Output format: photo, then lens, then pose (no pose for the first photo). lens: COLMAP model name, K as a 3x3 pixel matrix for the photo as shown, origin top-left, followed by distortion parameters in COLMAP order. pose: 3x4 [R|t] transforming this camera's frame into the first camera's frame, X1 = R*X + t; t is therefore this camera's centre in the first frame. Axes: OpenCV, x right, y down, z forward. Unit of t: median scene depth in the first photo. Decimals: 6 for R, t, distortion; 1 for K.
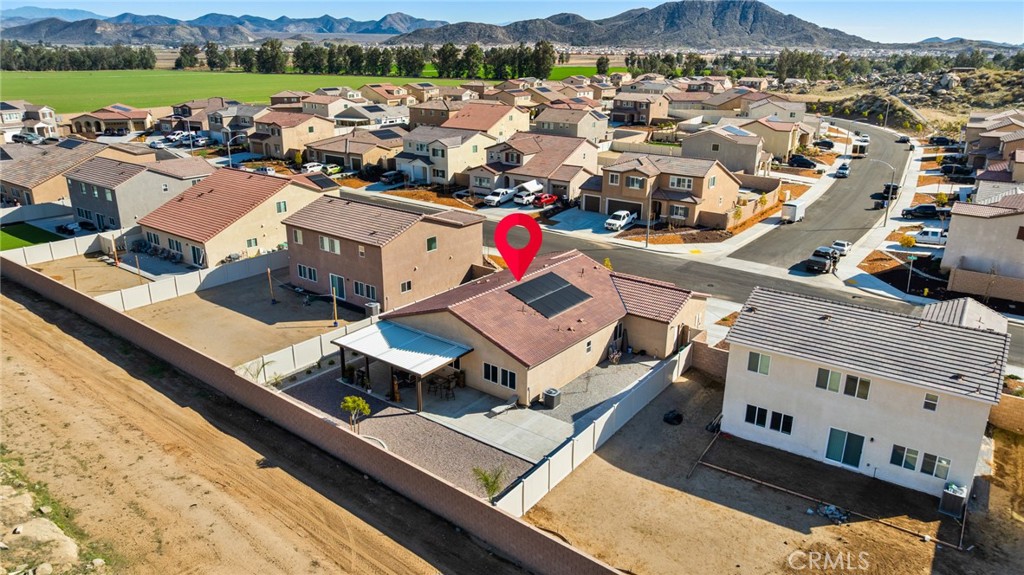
lens RADIAL K [[722.2, 0, 512.0], [0, 722.2, 287.5], [0, 0, 1]] dist [-0.035169, 0.035147]
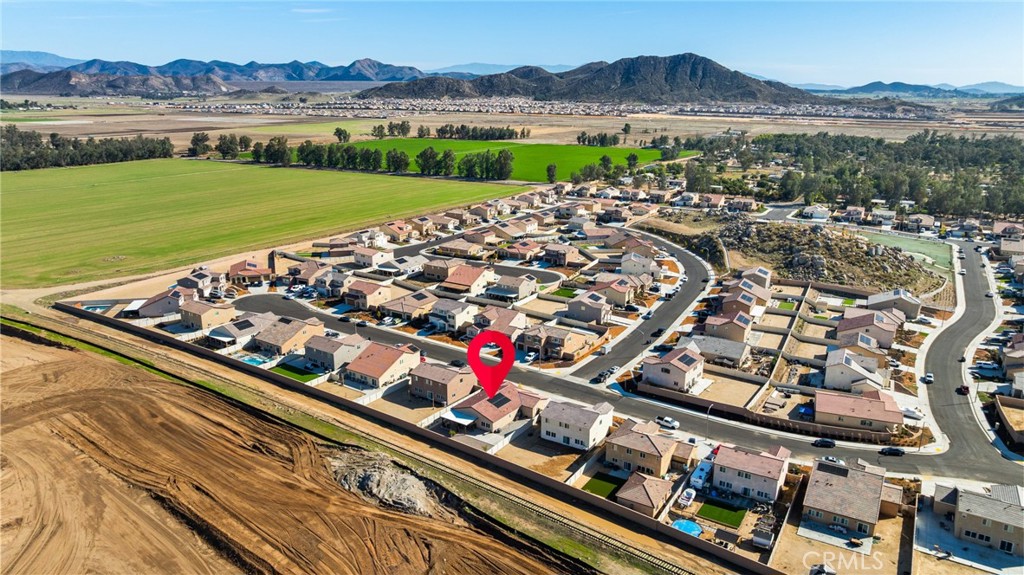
lens RADIAL K [[722.2, 0, 512.0], [0, 722.2, 287.5], [0, 0, 1]] dist [-0.035169, 0.035147]
pose [[0.998955, -0.015096, 0.043130, -0.015311], [0.017222, 0.998633, -0.049349, -0.201895], [-0.042326, 0.050040, 0.997850, -1.399207]]
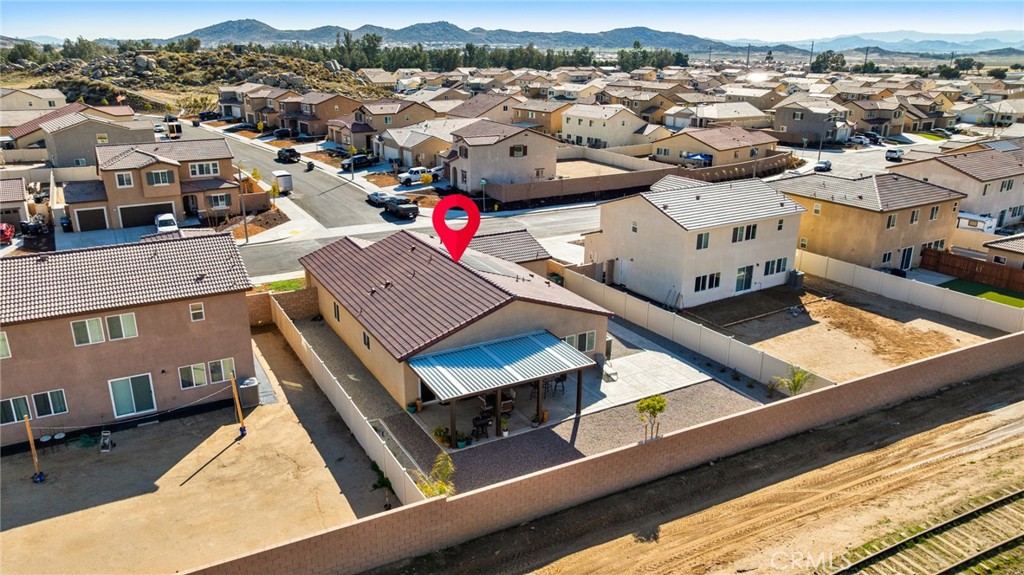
lens RADIAL K [[722.2, 0, 512.0], [0, 722.2, 287.5], [0, 0, 1]] dist [-0.035169, 0.035147]
pose [[0.388131, -0.296756, 0.872520, -0.400835], [0.290007, 0.937972, 0.190011, -0.068457], [-0.874786, 0.179288, 0.450117, 0.317446]]
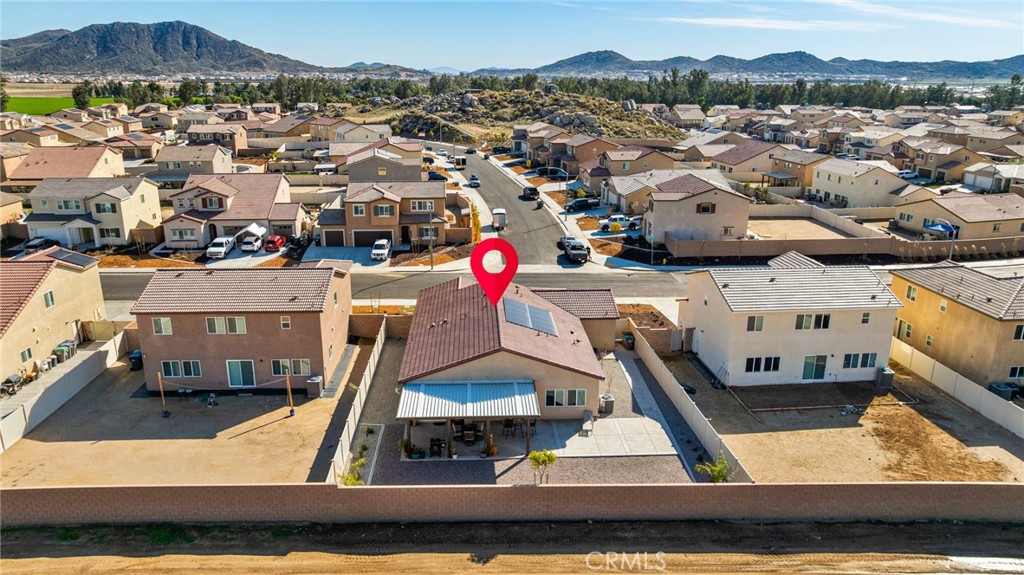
lens RADIAL K [[722.2, 0, 512.0], [0, 722.2, 287.5], [0, 0, 1]] dist [-0.035169, 0.035147]
pose [[0.757763, -0.189429, 0.624429, -0.338310], [0.209144, 0.976958, 0.042570, -0.045123], [-0.618105, 0.098338, 0.779921, 0.110022]]
